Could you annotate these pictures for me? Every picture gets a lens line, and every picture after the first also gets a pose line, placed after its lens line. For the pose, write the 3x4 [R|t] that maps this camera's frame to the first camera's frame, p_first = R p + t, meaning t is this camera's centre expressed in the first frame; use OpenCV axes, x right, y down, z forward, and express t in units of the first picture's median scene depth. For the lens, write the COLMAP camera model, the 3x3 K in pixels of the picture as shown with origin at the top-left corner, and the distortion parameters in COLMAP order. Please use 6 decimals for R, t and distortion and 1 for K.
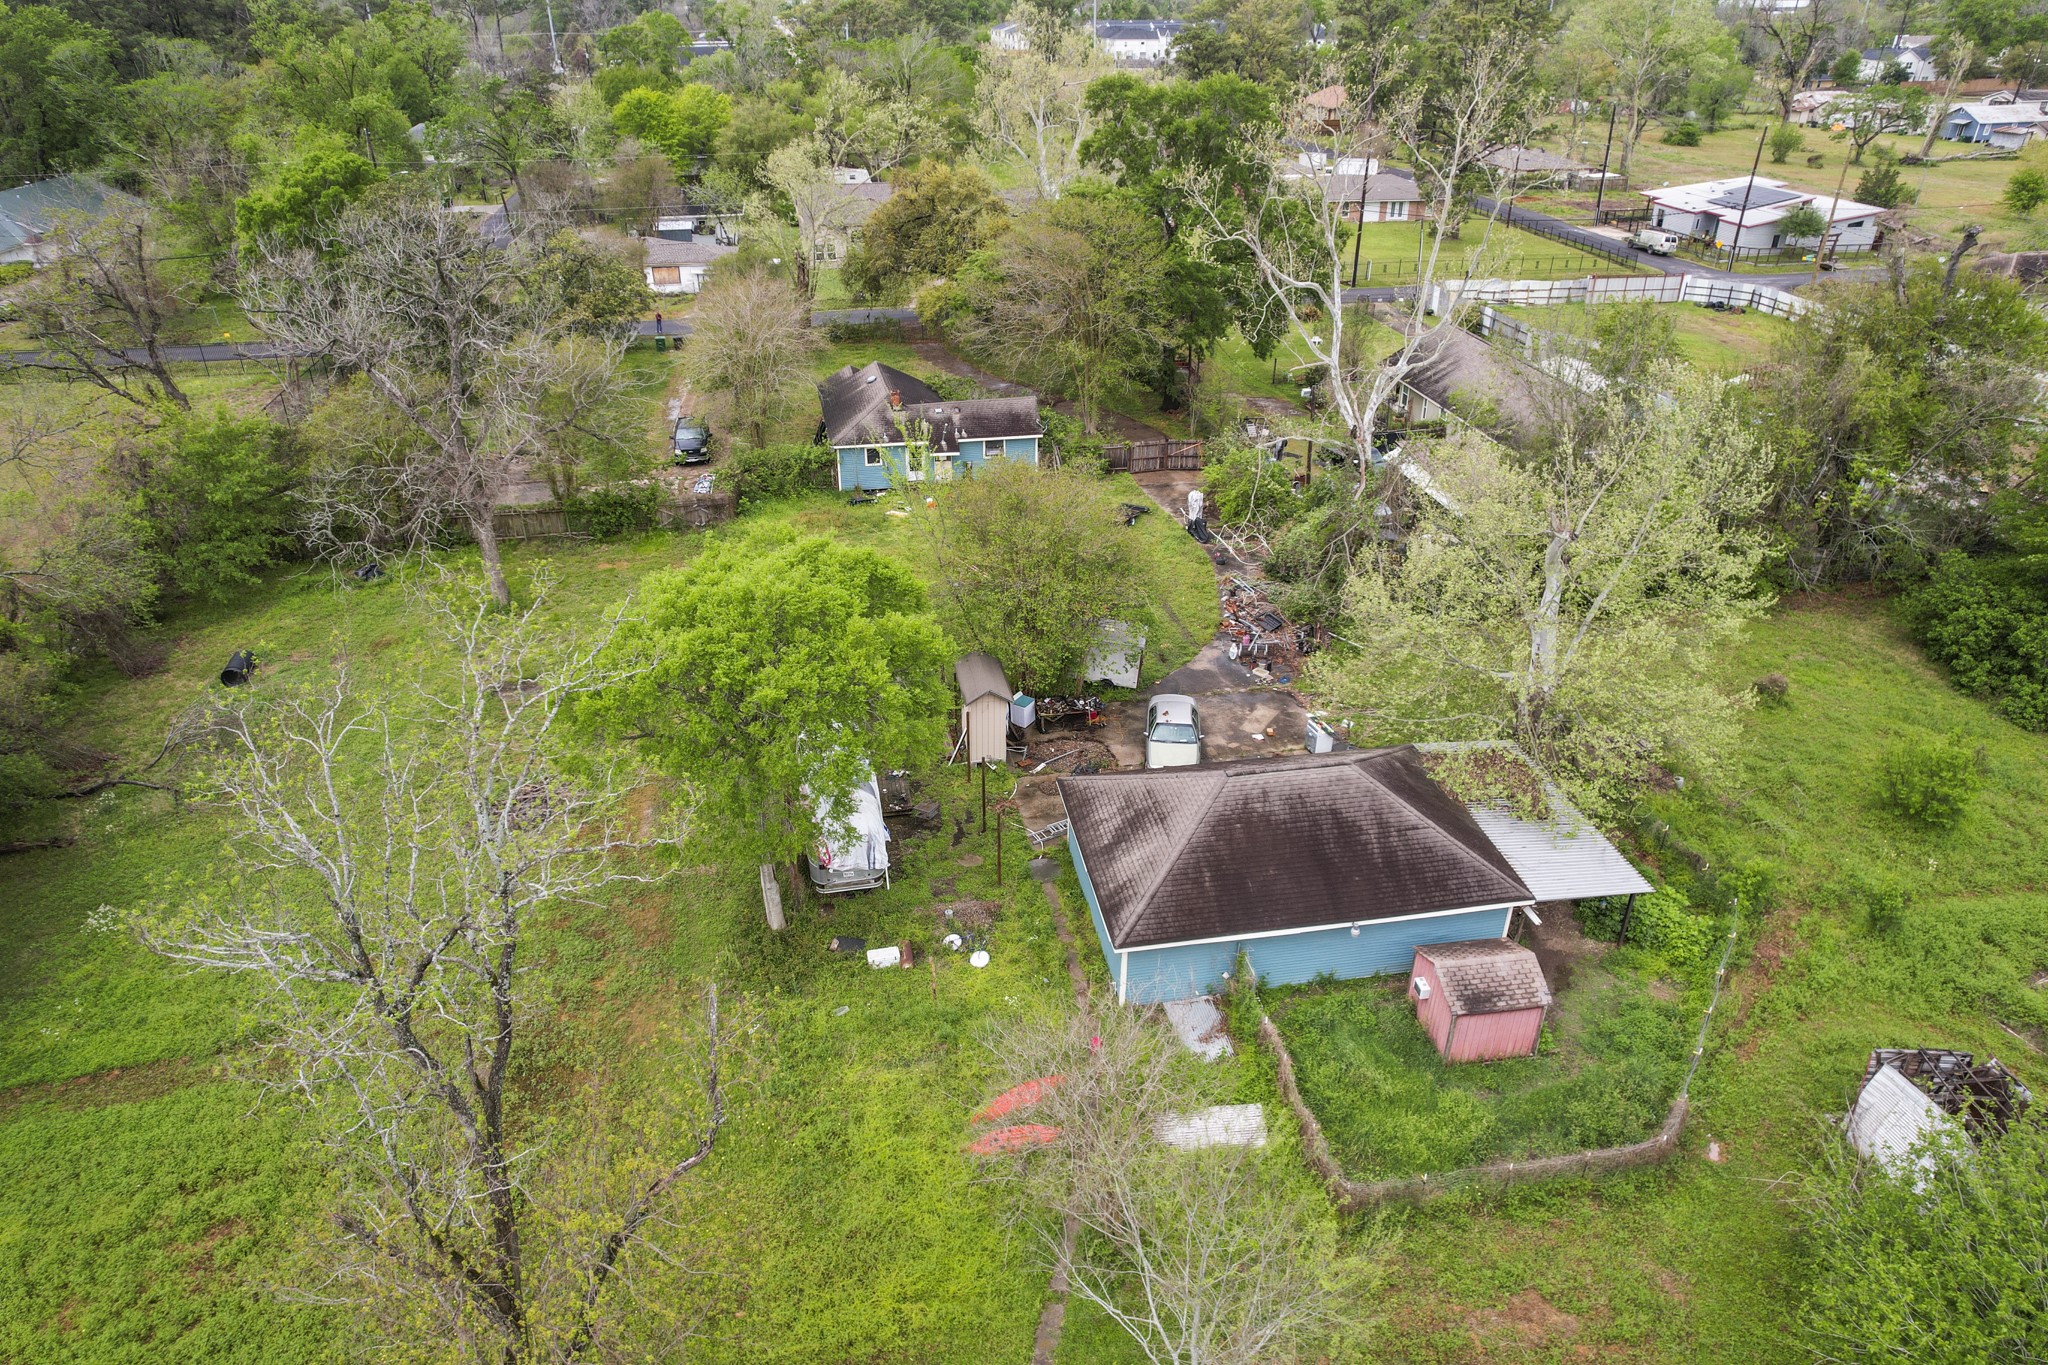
lens RADIAL K [[1316.8, 0, 1037.1], [0, 1316.8, 684.2], [0, 0, 1]] dist [-0.074297, 0.068614]
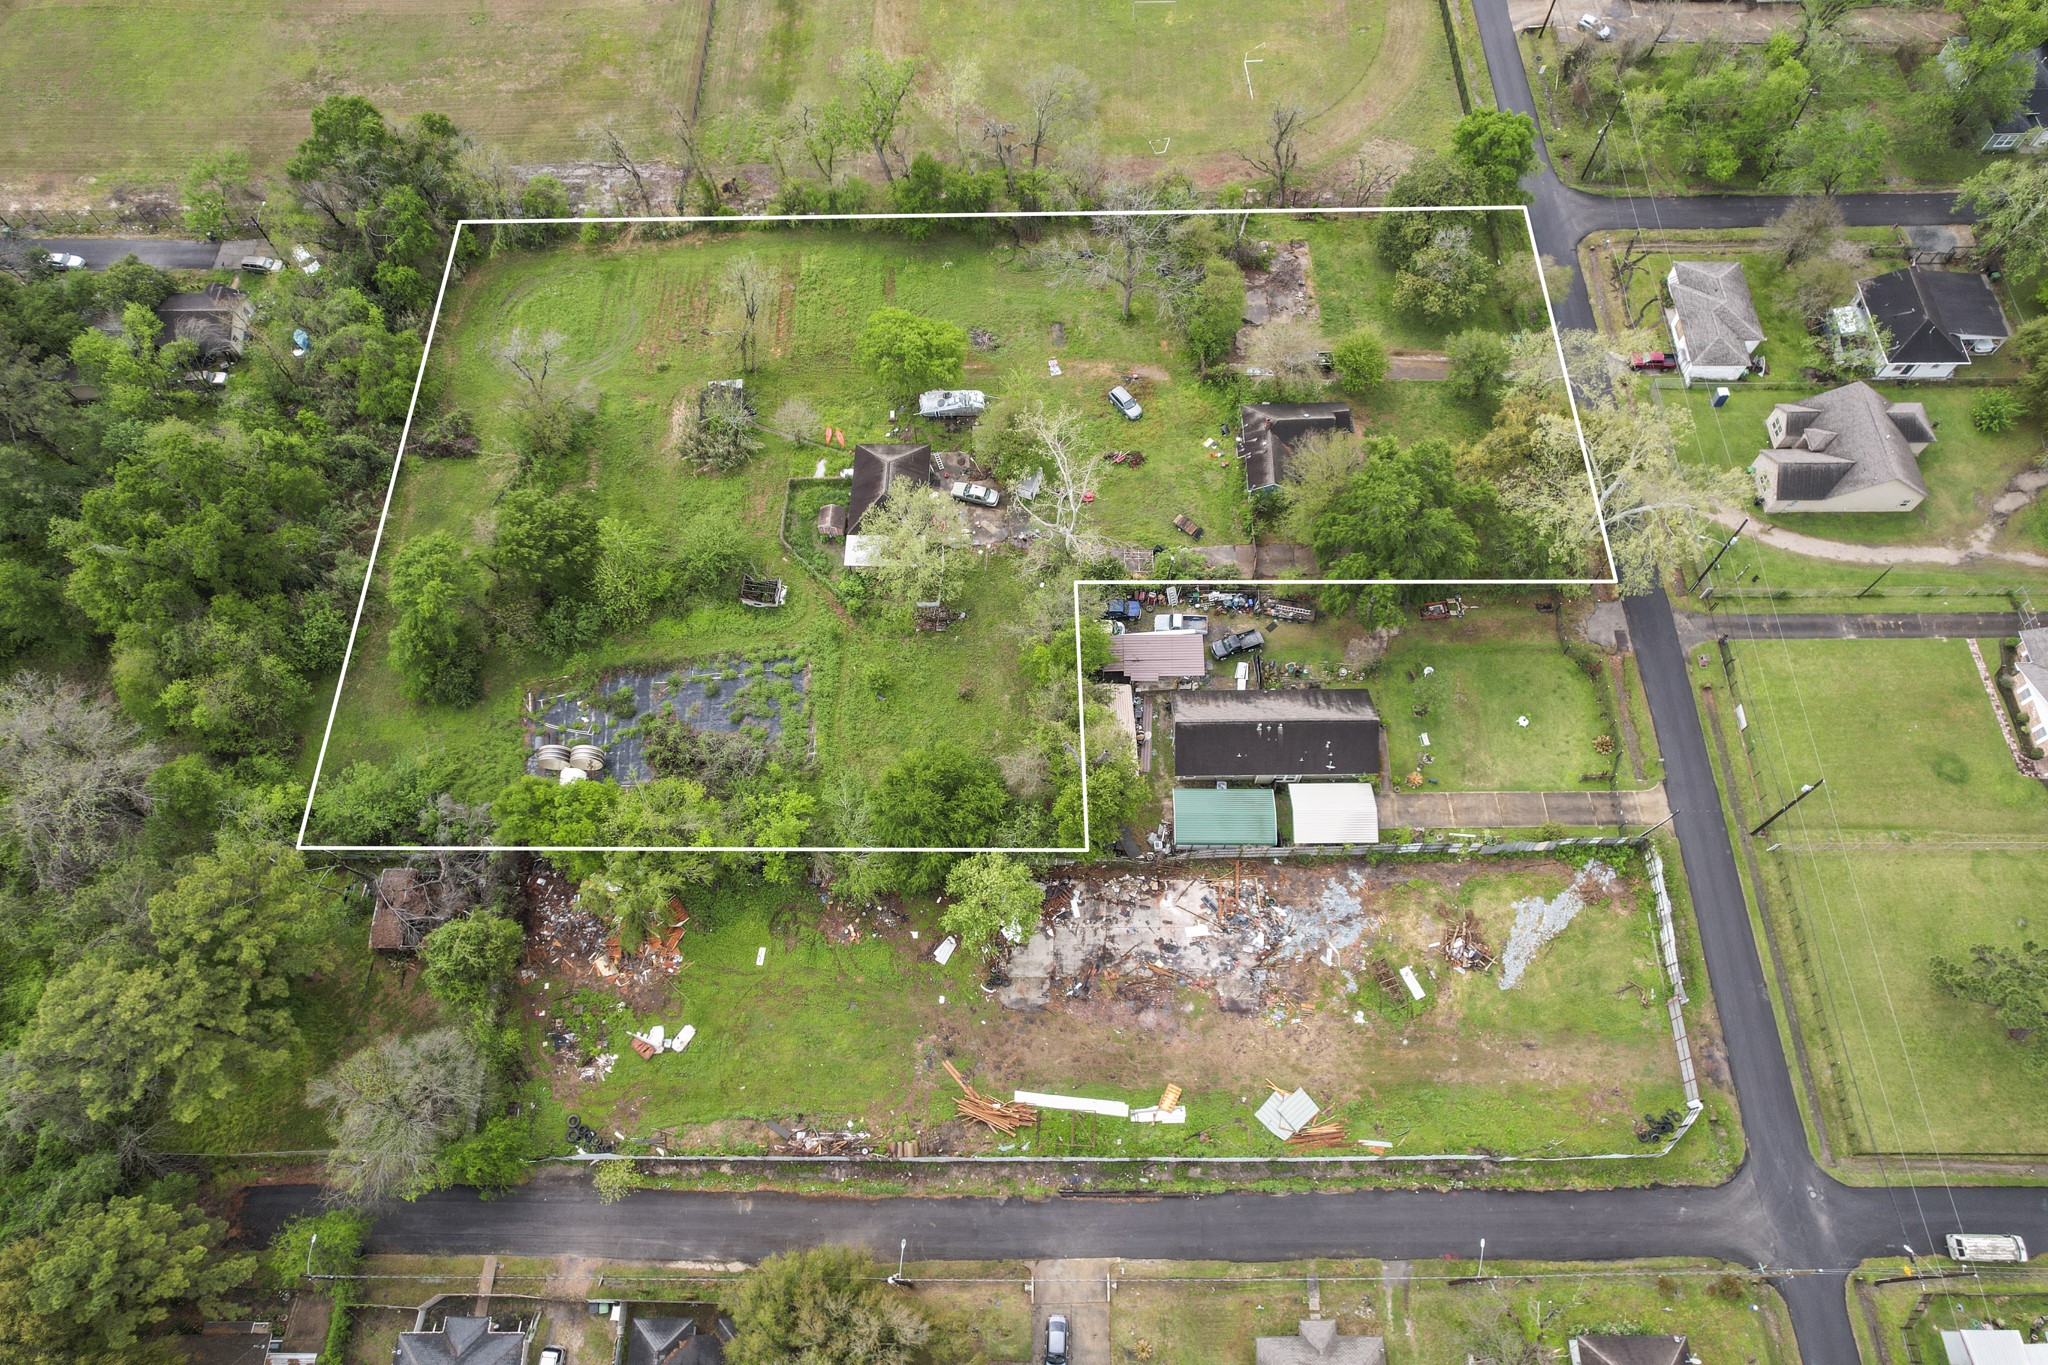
lens RADIAL K [[1316.8, 0, 1031.8], [0, 1316.8, 684.0], [0, 0, 1]] dist [-0.074297, 0.068614]
pose [[-0.186187, 0.878147, -0.440673, 0.761842], [-0.464622, 0.316503, 0.827014, -1.011482], [0.865714, 0.358726, 0.349078, 0.090980]]
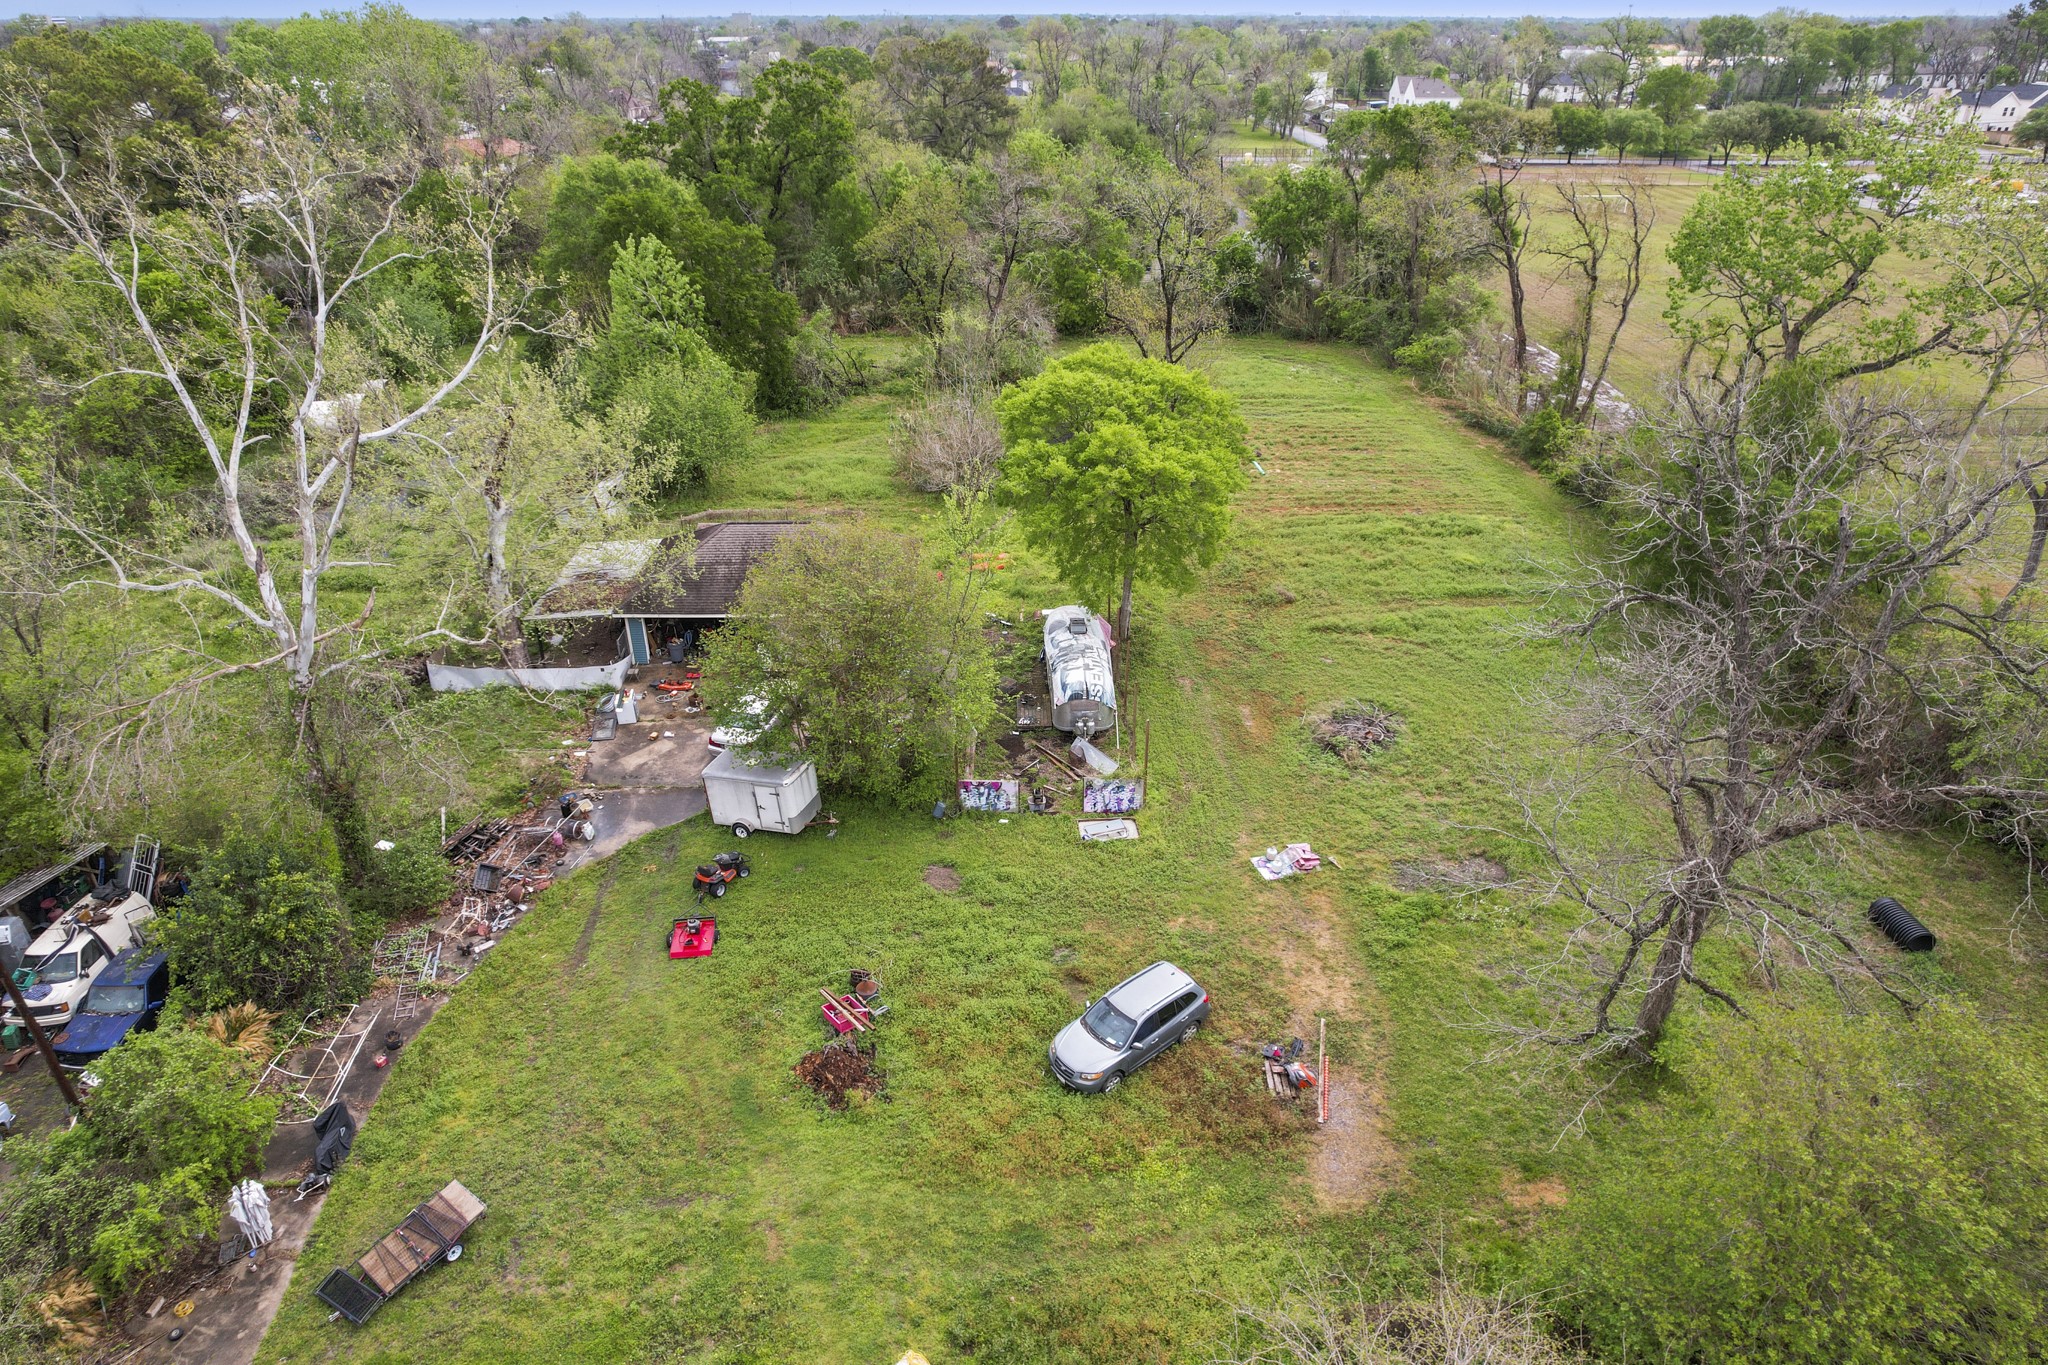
lens RADIAL K [[1316.8, 0, 1032.5], [0, 1316.8, 661.1], [0, 0, 1]] dist [-0.074297, 0.068614]
pose [[-0.985599, -0.071901, 0.153049, -0.112121], [0.085426, 0.569391, 0.817616, -0.343955], [-0.145933, 0.818916, -0.555049, 0.638673]]
